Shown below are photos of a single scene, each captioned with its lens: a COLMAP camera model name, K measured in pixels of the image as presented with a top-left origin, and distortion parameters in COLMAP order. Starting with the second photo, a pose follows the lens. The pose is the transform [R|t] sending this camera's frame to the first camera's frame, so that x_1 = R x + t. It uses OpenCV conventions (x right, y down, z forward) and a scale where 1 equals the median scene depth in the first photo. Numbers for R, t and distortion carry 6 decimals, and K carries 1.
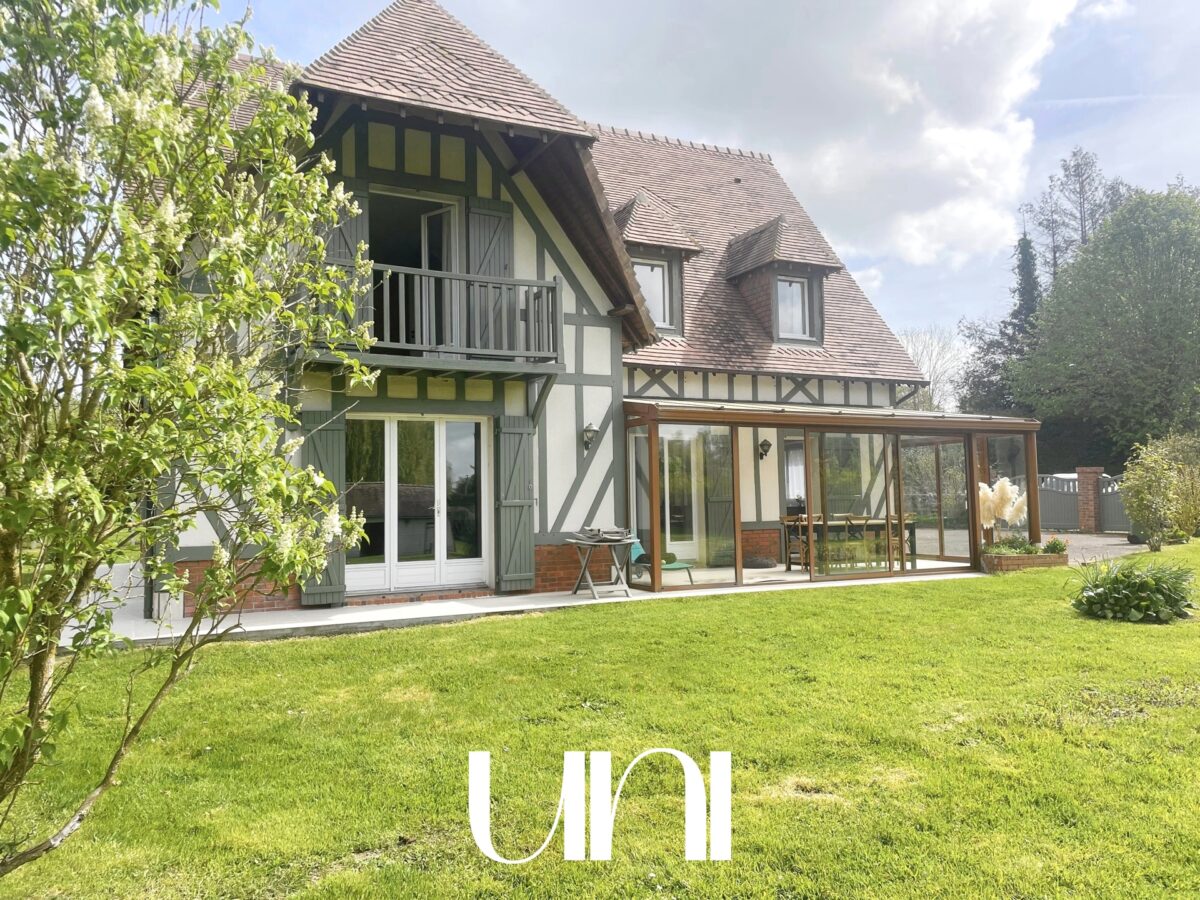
lens RADIAL K [[901.1, 0, 604.6], [0, 901.1, 442.1], [0, 0, 1]] dist [0.080712, -0.098555]
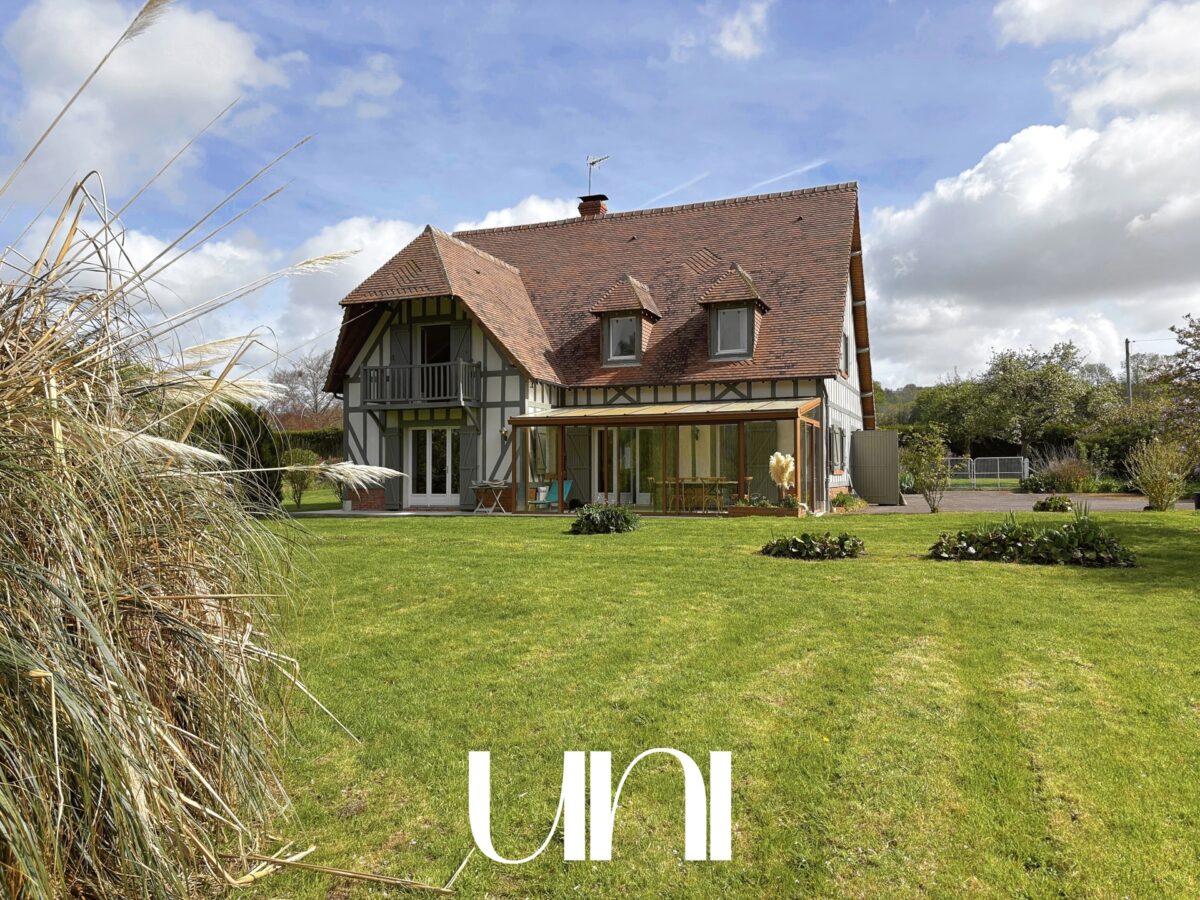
lens RADIAL K [[900.6, 0, 605.3], [0, 900.6, 466.7], [0, 0, 1]] dist [0.035925, -0.033712]
pose [[0.657770, 0.006513, -0.753191, 1.282325], [0.043021, 0.998005, 0.046201, -0.013061], [0.751989, -0.062793, 0.656178, -0.090101]]
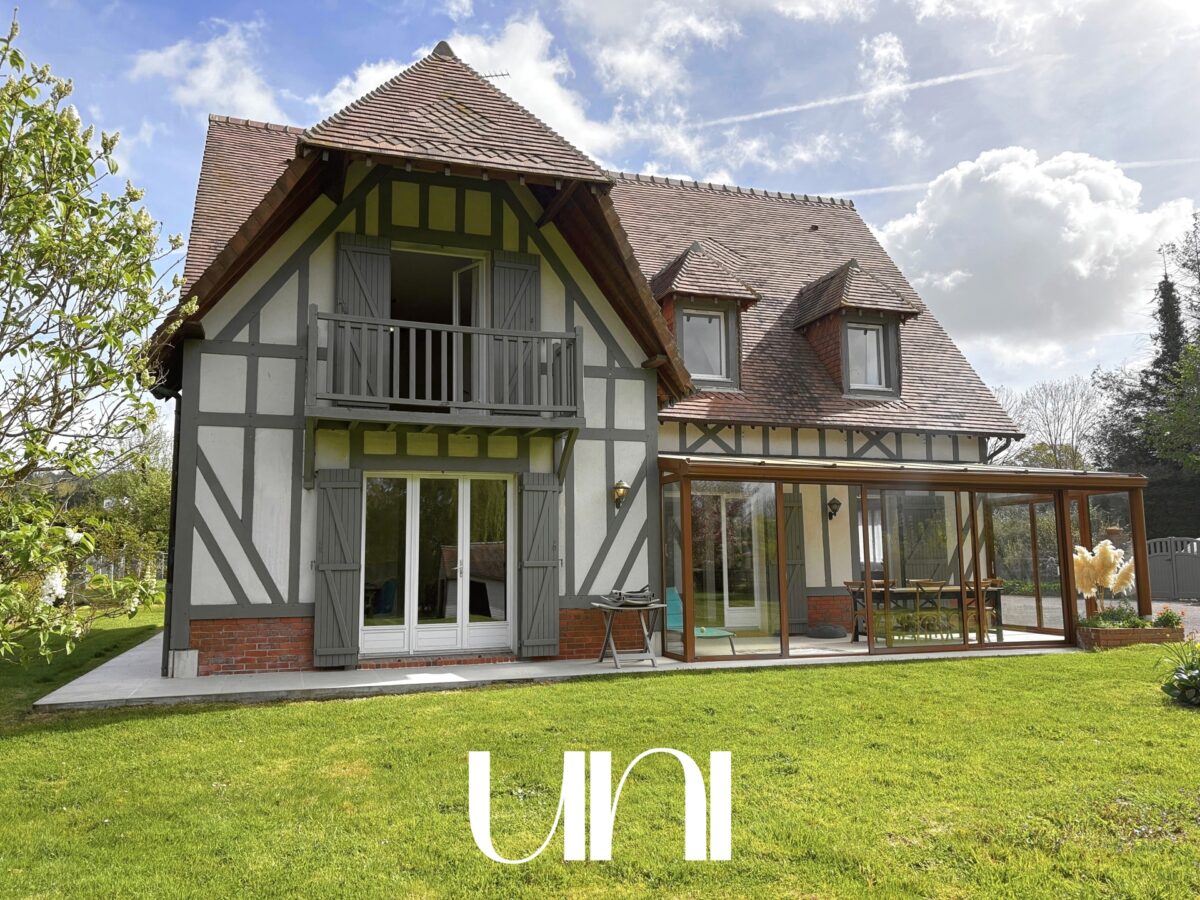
lens RADIAL K [[900.6, 0, 590.5], [0, 900.6, 462.9], [0, 0, 1]] dist [0.035925, -0.033712]
pose [[0.988175, -0.009475, -0.153038, 0.078666], [0.002445, 0.998936, -0.046061, 0.003353], [0.153311, 0.045142, 0.987146, 0.048835]]
